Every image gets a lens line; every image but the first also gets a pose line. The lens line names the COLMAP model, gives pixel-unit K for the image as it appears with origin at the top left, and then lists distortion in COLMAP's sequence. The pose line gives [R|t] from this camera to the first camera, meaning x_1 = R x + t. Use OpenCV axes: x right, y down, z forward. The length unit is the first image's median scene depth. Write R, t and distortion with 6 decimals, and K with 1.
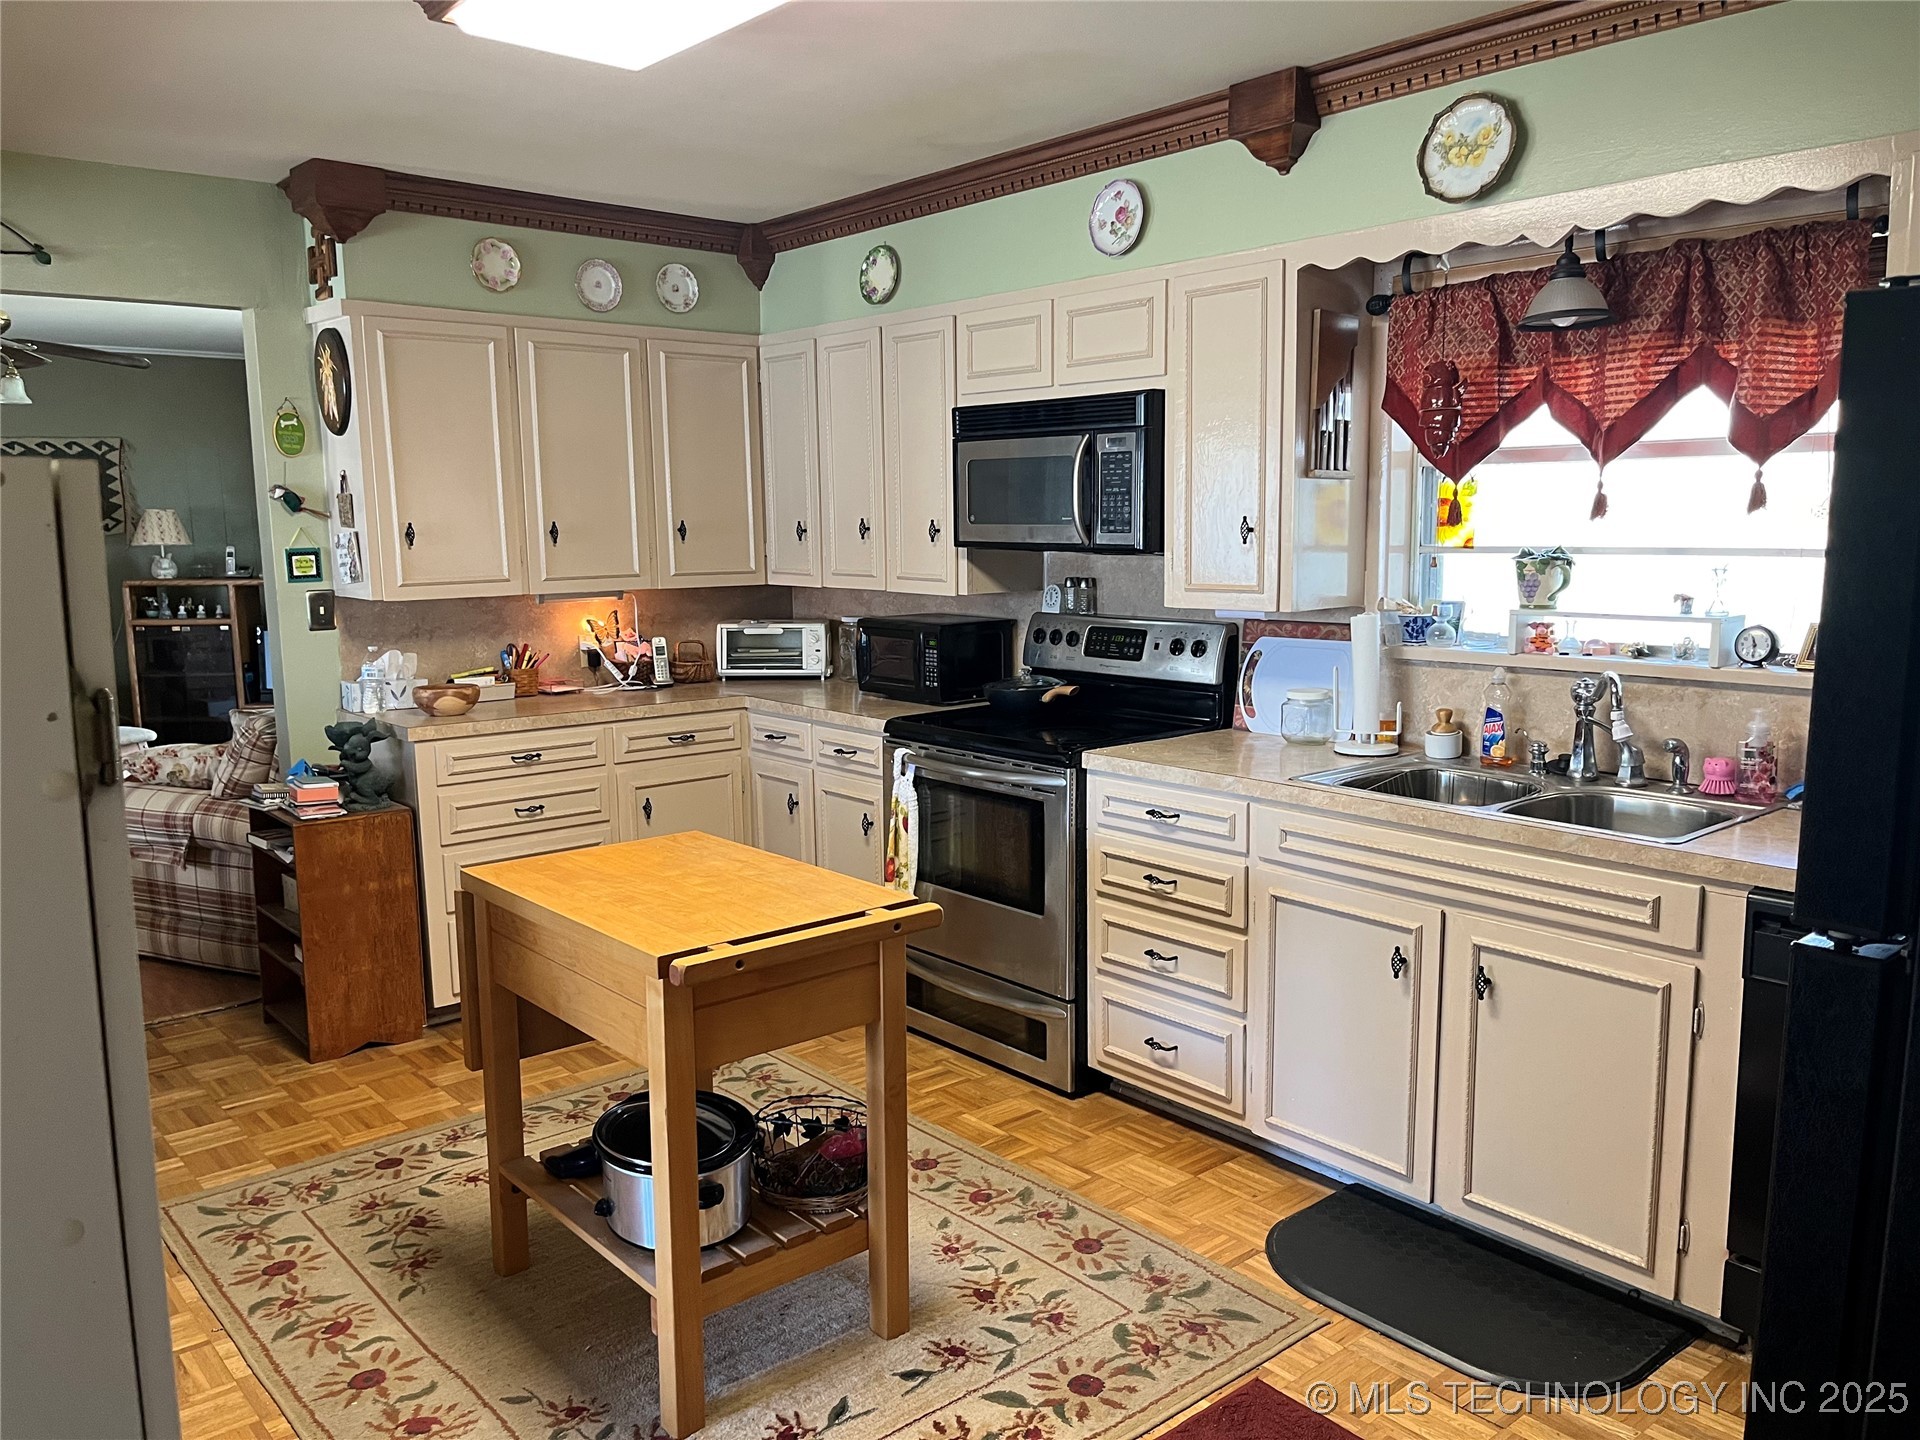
lens RADIAL K [[1448.0, 0, 957.6], [0, 1448.0, 723.9], [0, 0, 1]] dist [0.090934, -0.119489]
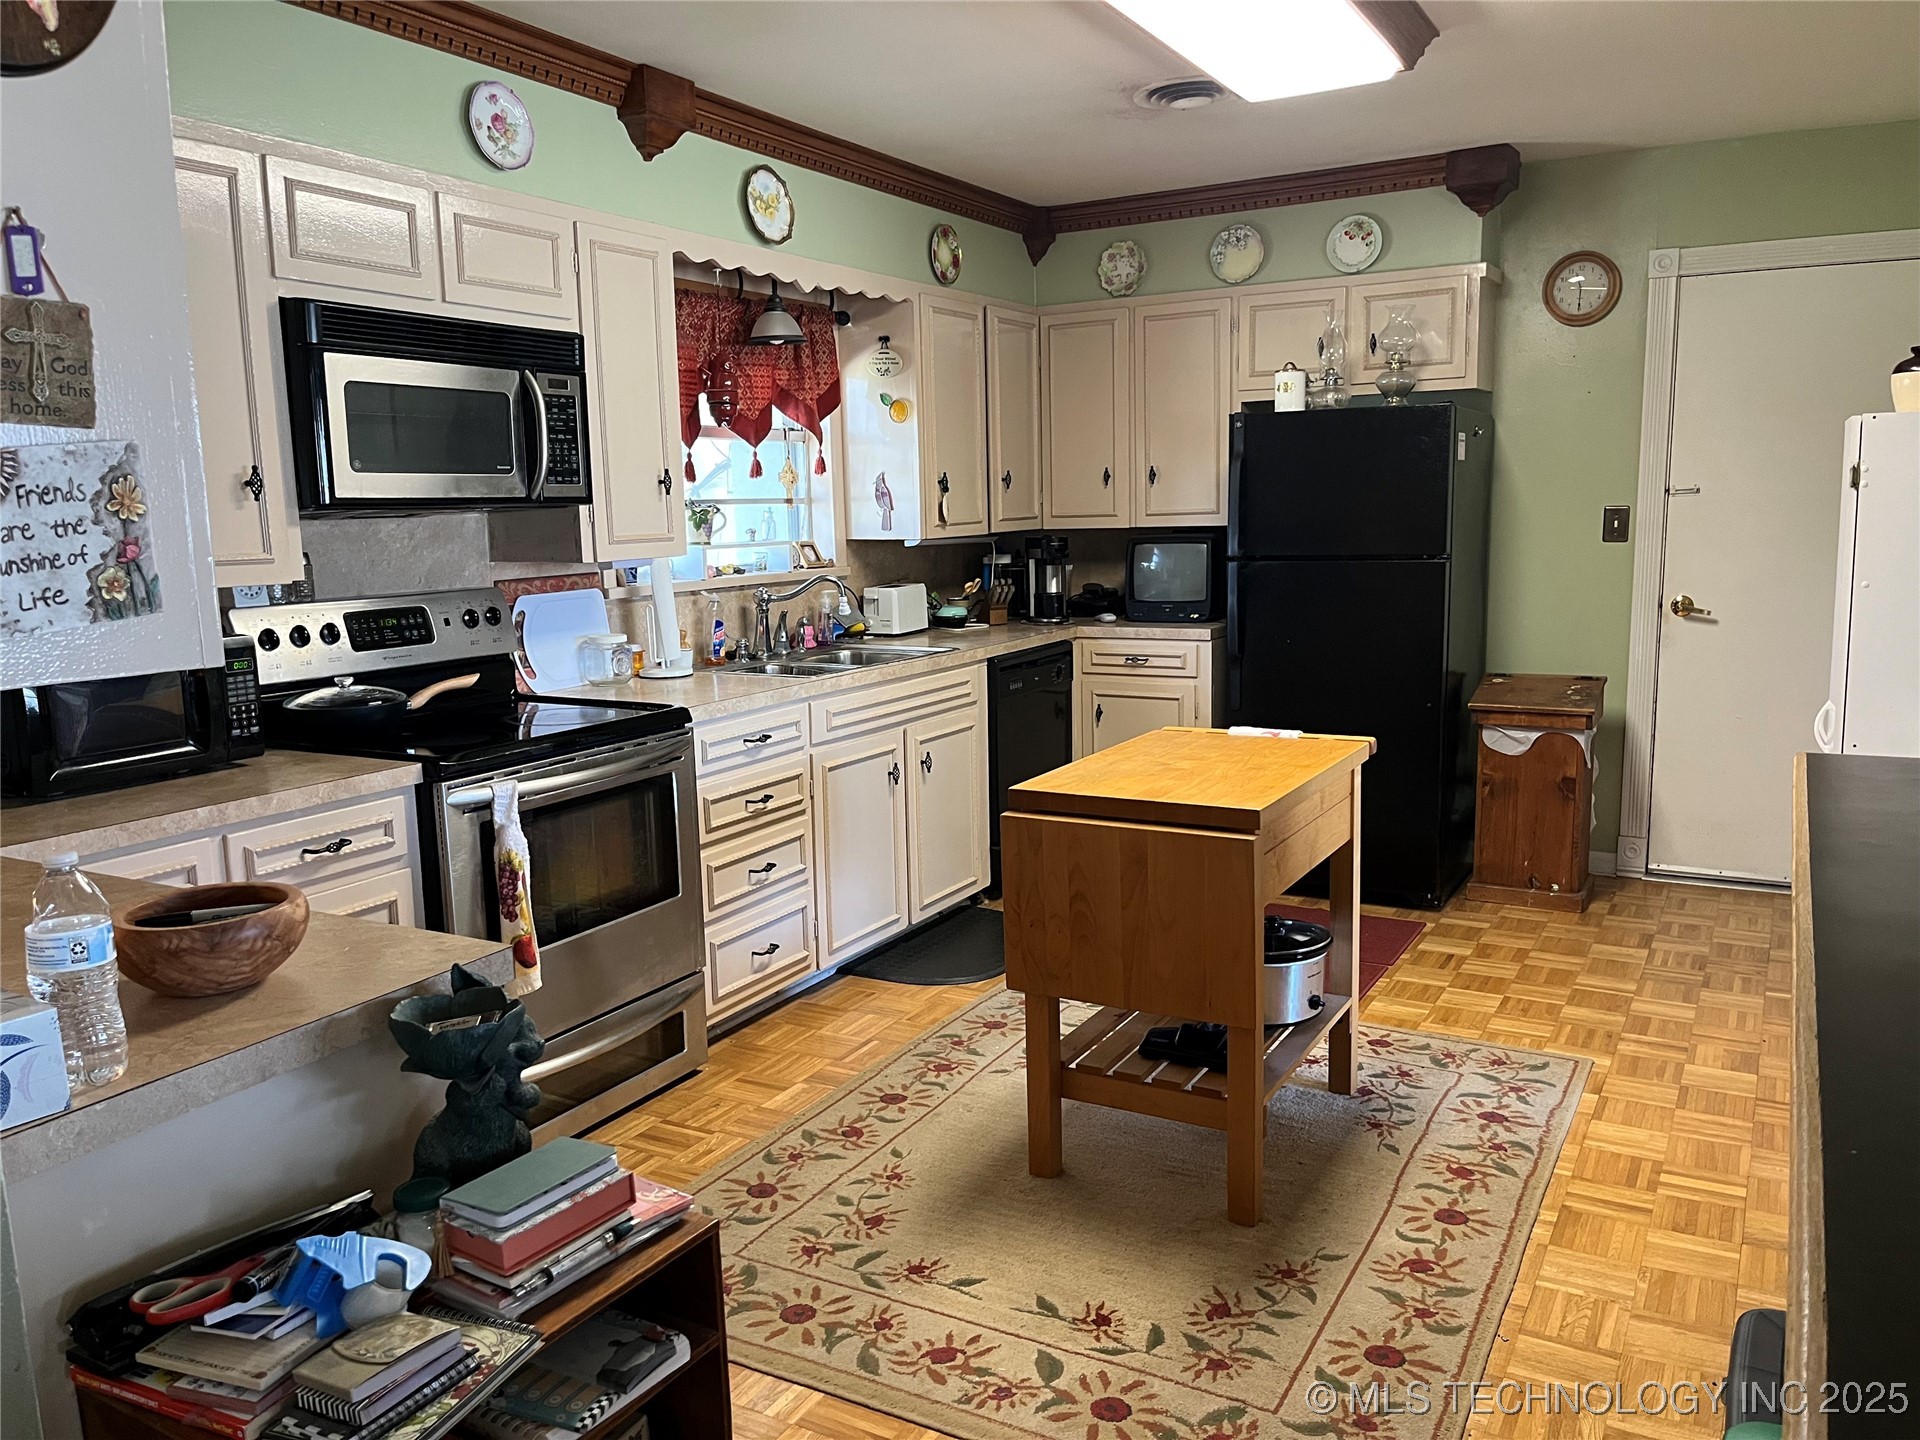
lens RADIAL K [[1448.0, 0, 965.9], [0, 1448.0, 723.9], [0, 0, 1]] dist [0.039254, -0.030991]
pose [[-0.341920, -0.128010, 0.930970, -1.002719], [0.158962, 0.968523, 0.191557, -0.143337], [-0.926187, 0.213486, -0.310808, 1.286511]]
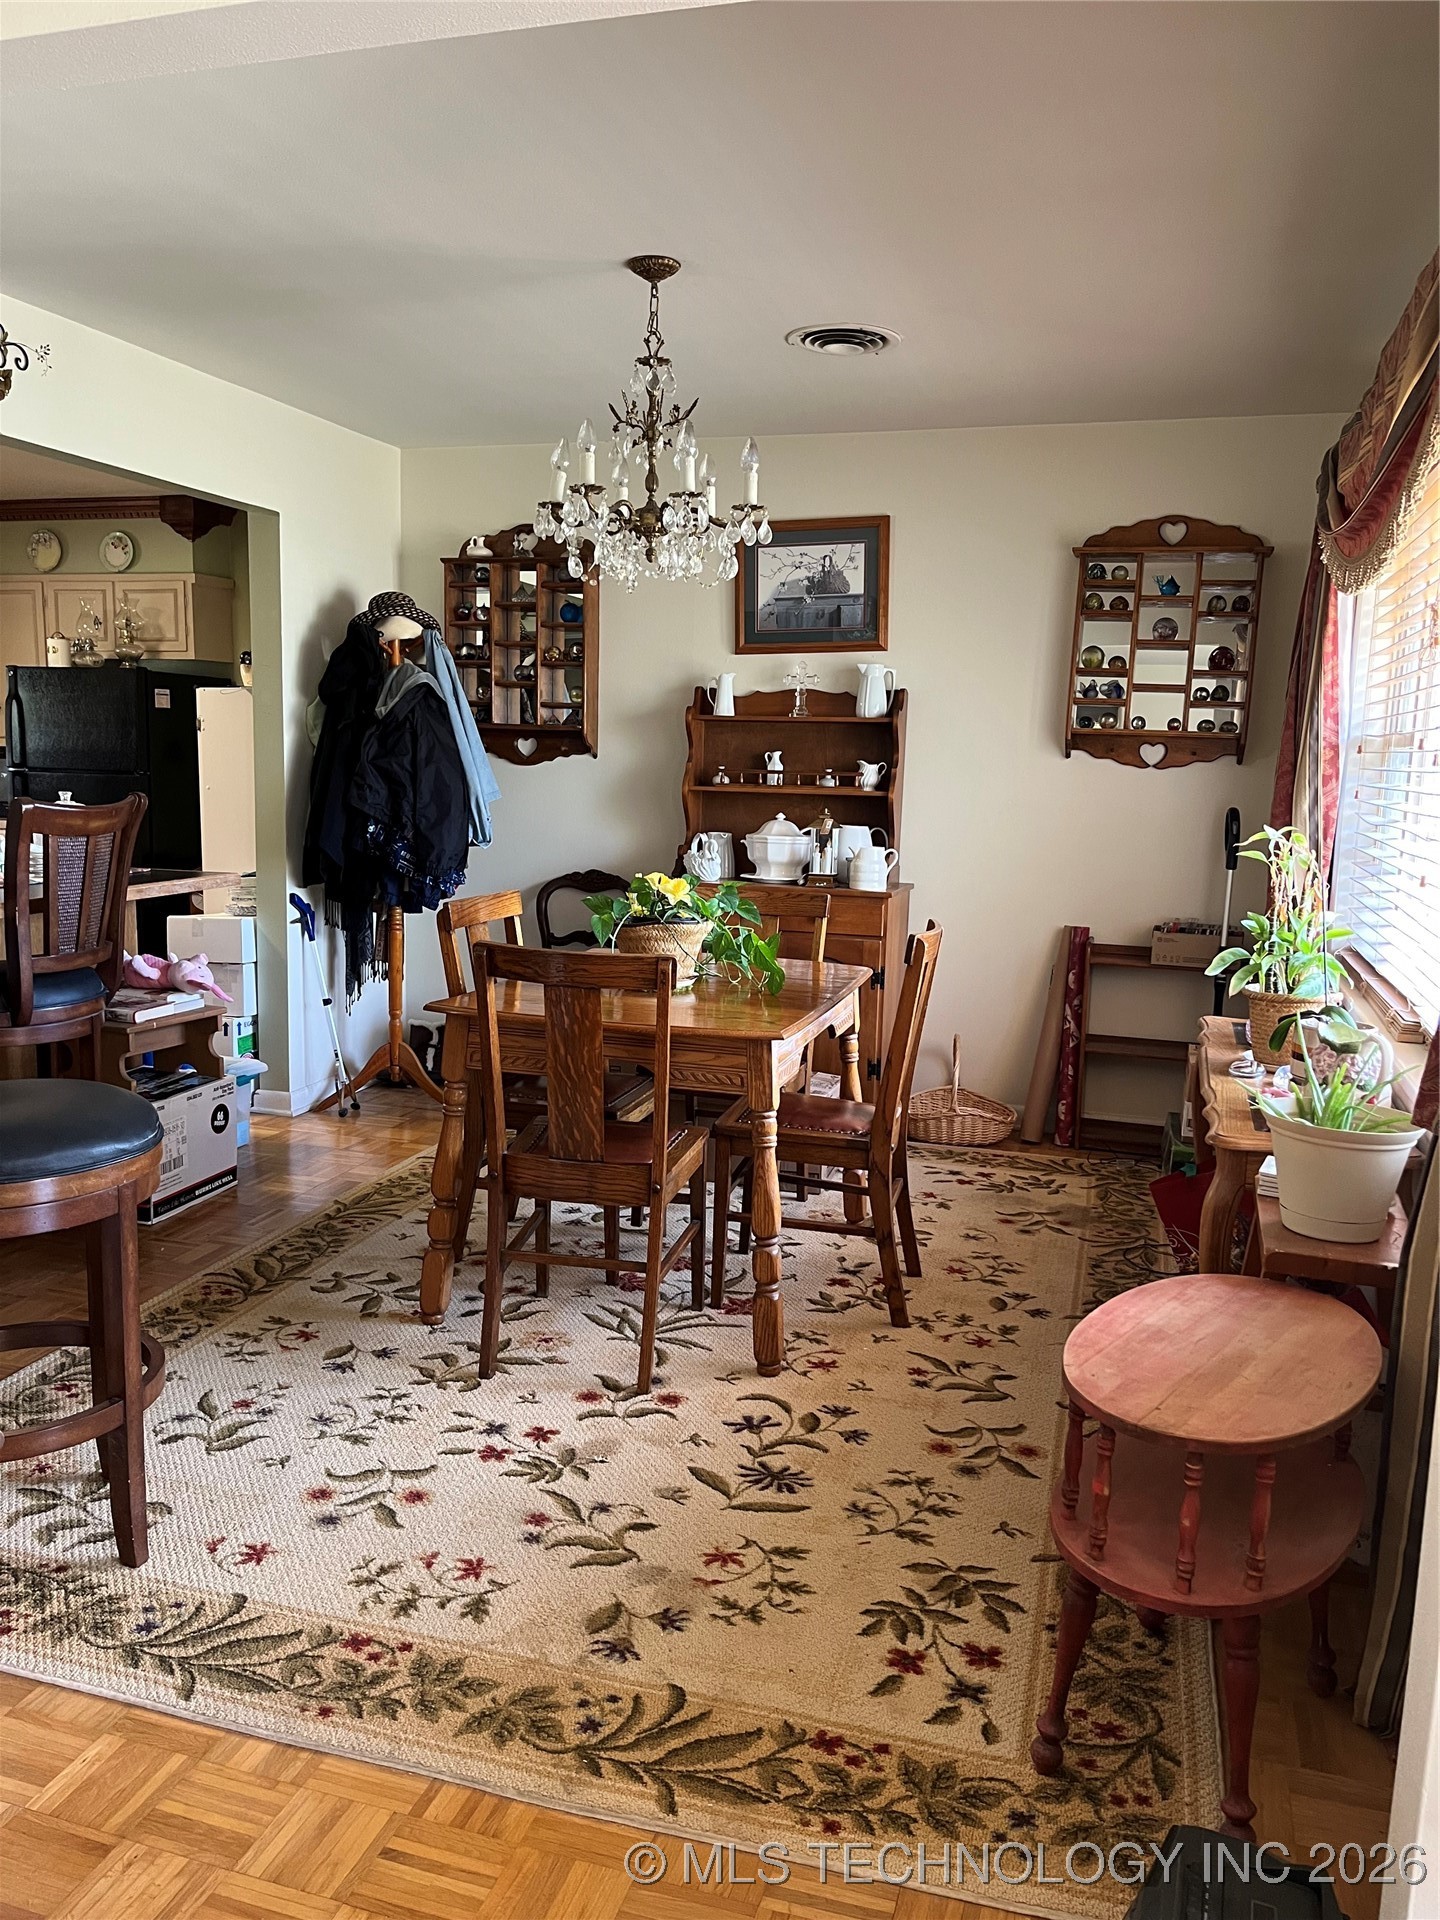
lens RADIAL K [[1448.0, 0, 720.0], [0, 1448.0, 960.0], [0, 0, 1]] dist [0.039254, -0.030991]
pose [[-0.537912, -0.124810, 0.833710, -2.112356], [0.100259, 0.972488, 0.210273, -0.041527], [-0.837018, 0.196695, -0.510600, 0.754574]]
